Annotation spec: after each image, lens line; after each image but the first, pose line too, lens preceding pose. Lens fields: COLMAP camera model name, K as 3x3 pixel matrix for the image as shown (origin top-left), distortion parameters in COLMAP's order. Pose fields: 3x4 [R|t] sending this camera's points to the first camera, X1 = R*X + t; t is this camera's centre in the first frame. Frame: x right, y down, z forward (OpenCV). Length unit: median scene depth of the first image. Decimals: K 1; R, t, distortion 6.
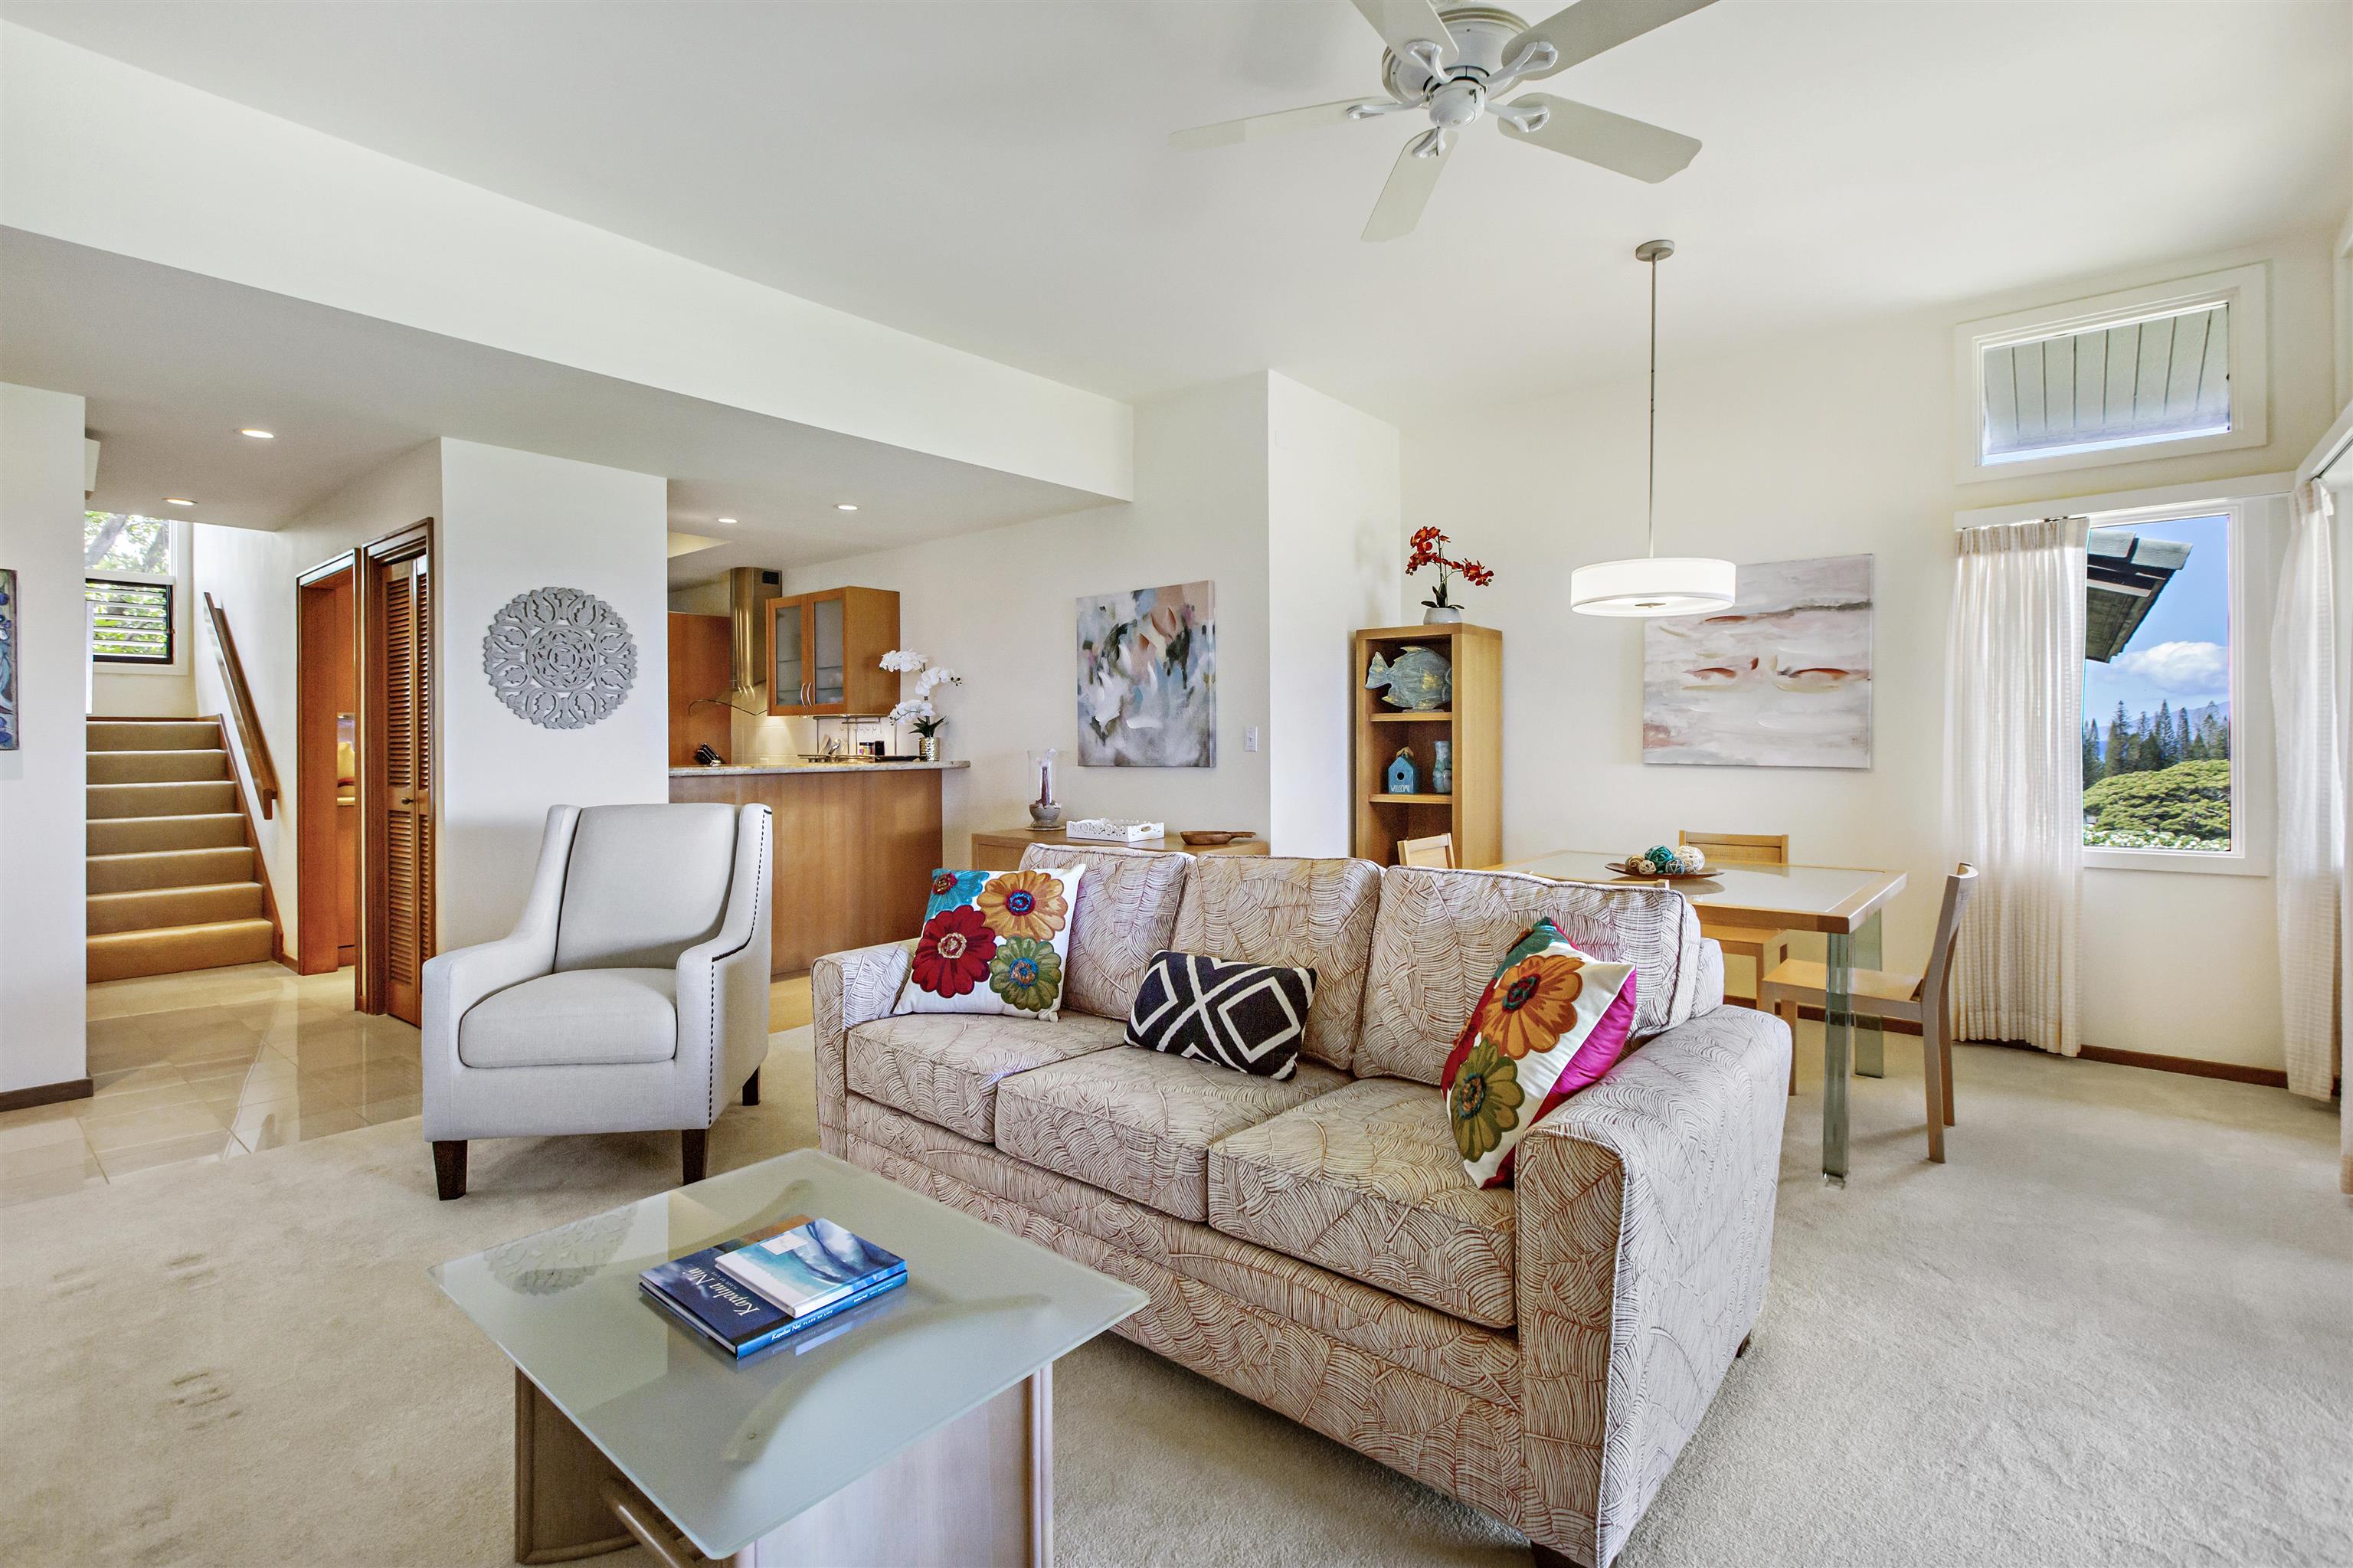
lens RADIAL K [[1085.6, 0, 1175.4], [0, 1085.6, 753.5], [0, 0, 1]] dist [-0.000299, 0.000521]
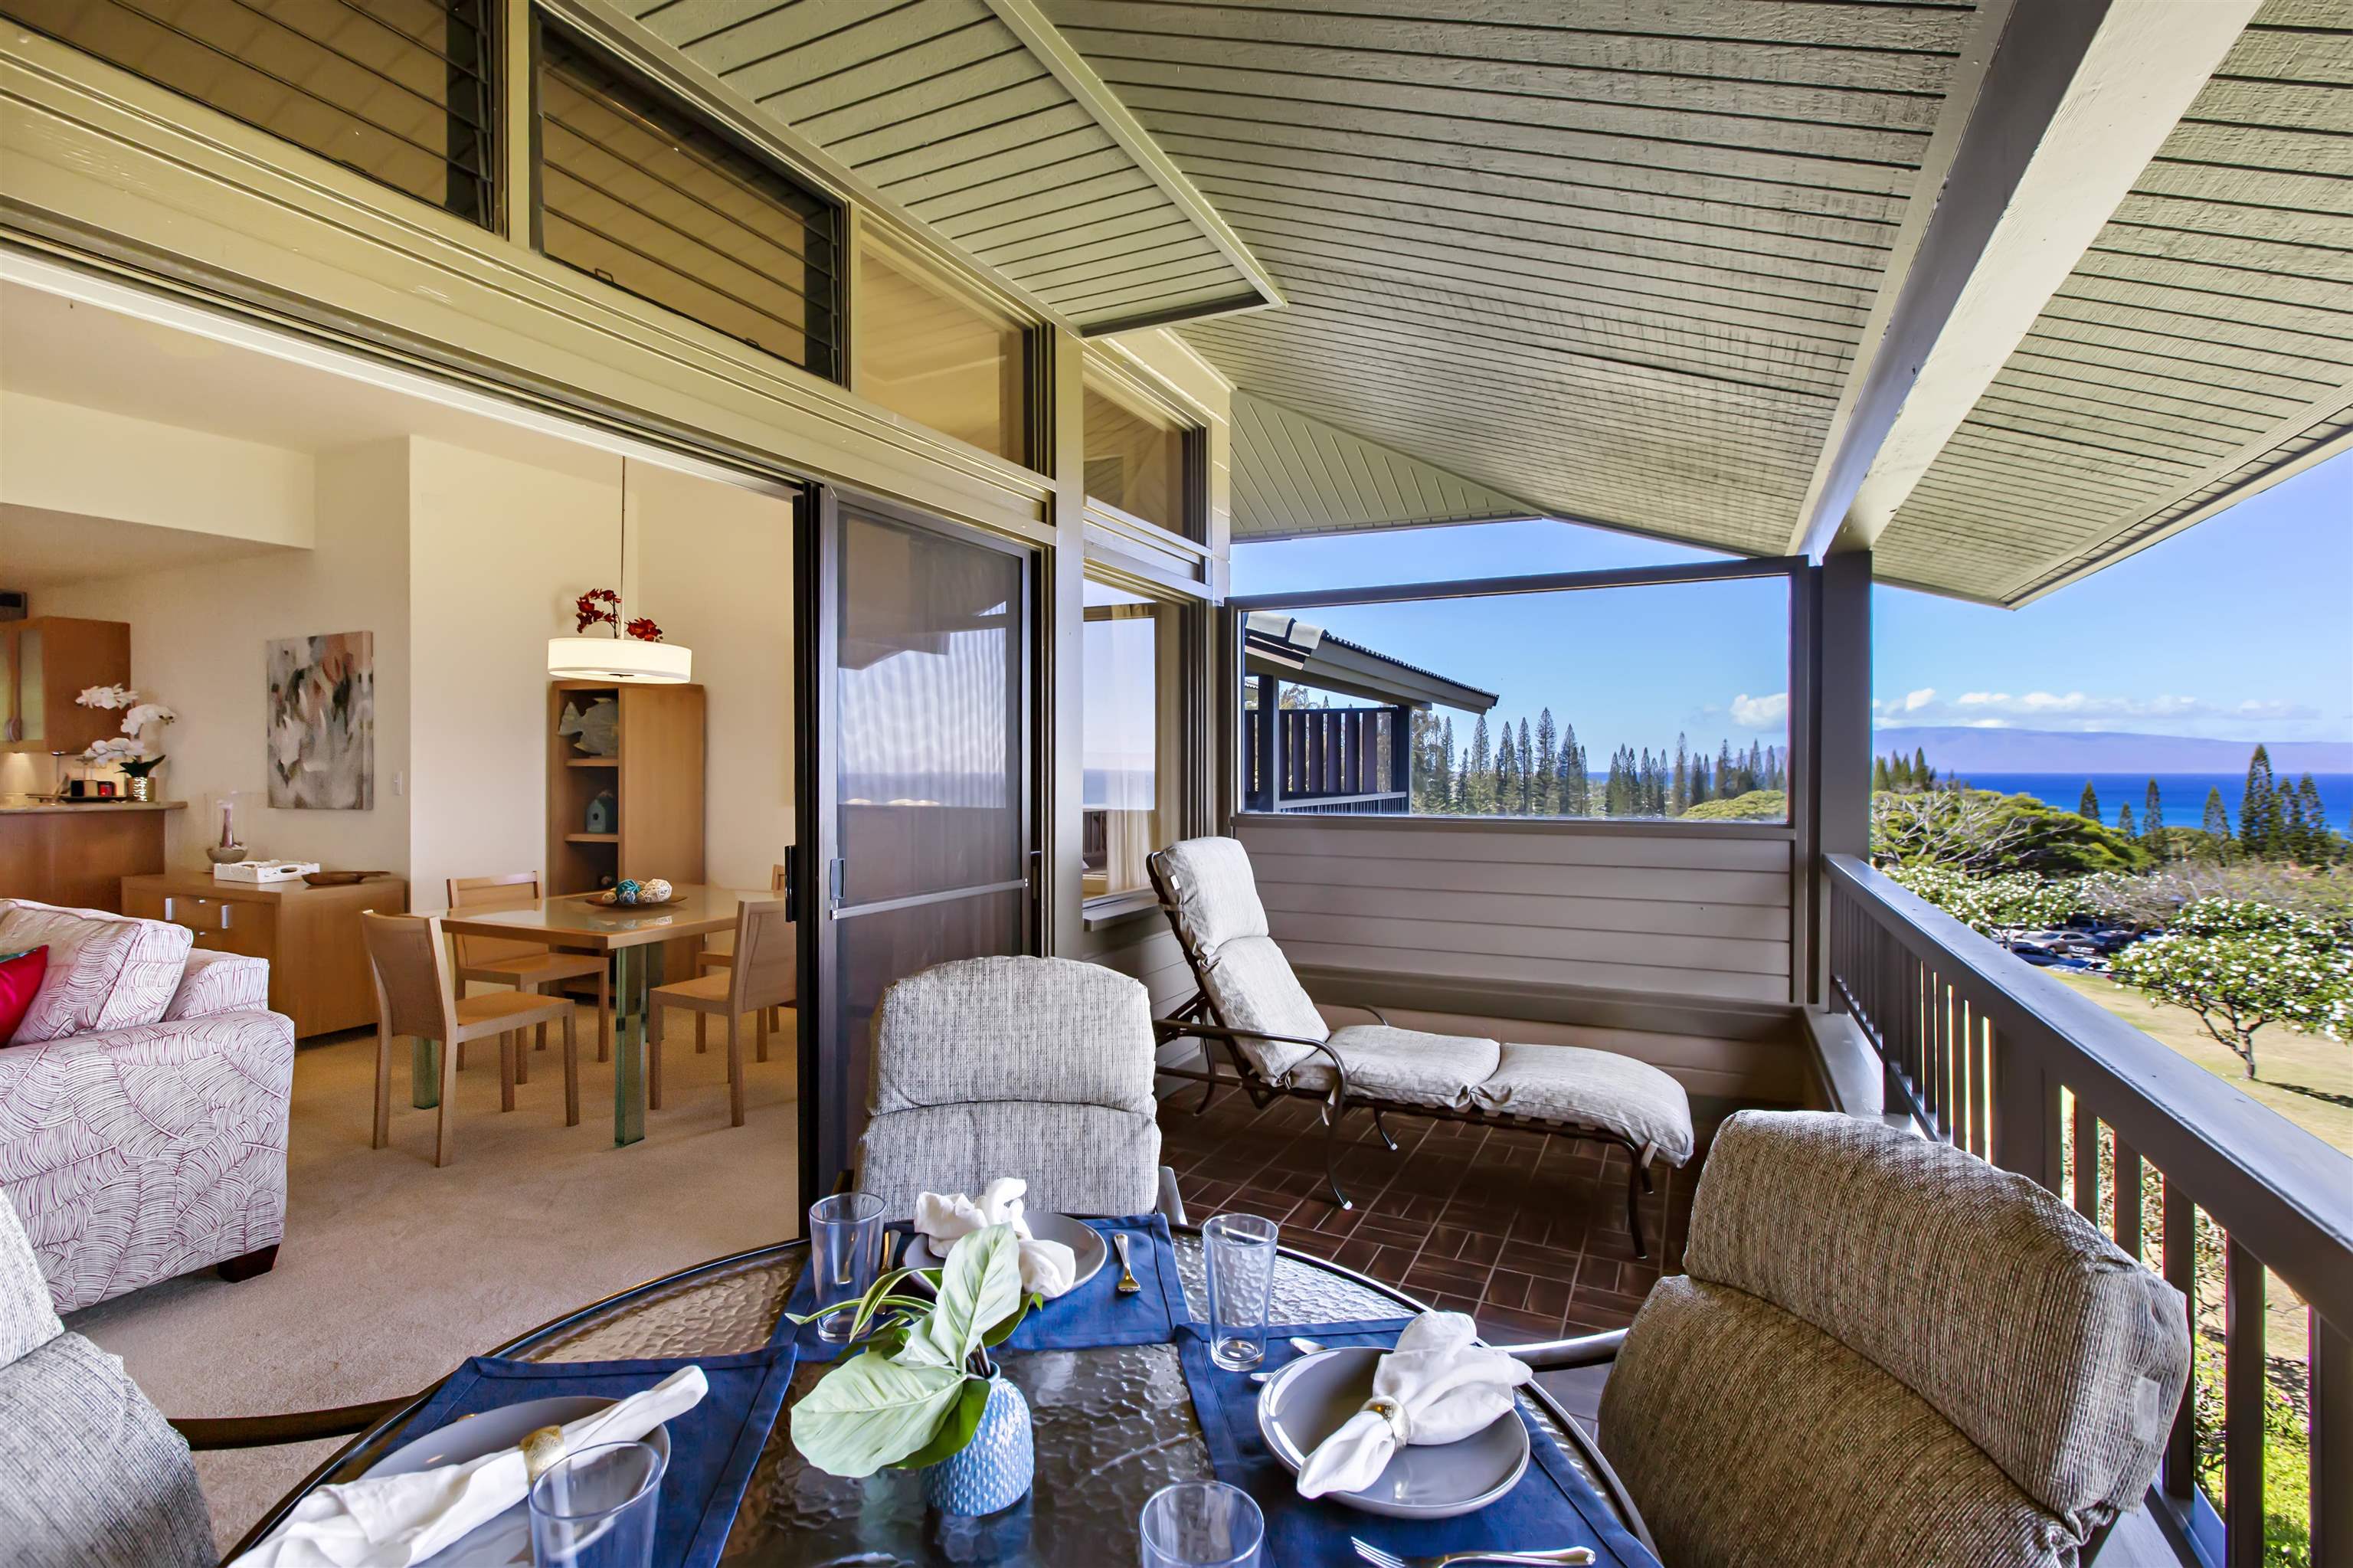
lens RADIAL K [[1087.1, 0, 1188.1], [0, 1087.1, 772.8], [0, 0, 1]] dist [-0.000374, -0.000198]
pose [[0.967642, 0.005135, 0.252276, 0.520577], [-0.002941, 0.999955, -0.009072, -0.015482], [-0.252311, 0.008036, 0.967613, -0.204593]]
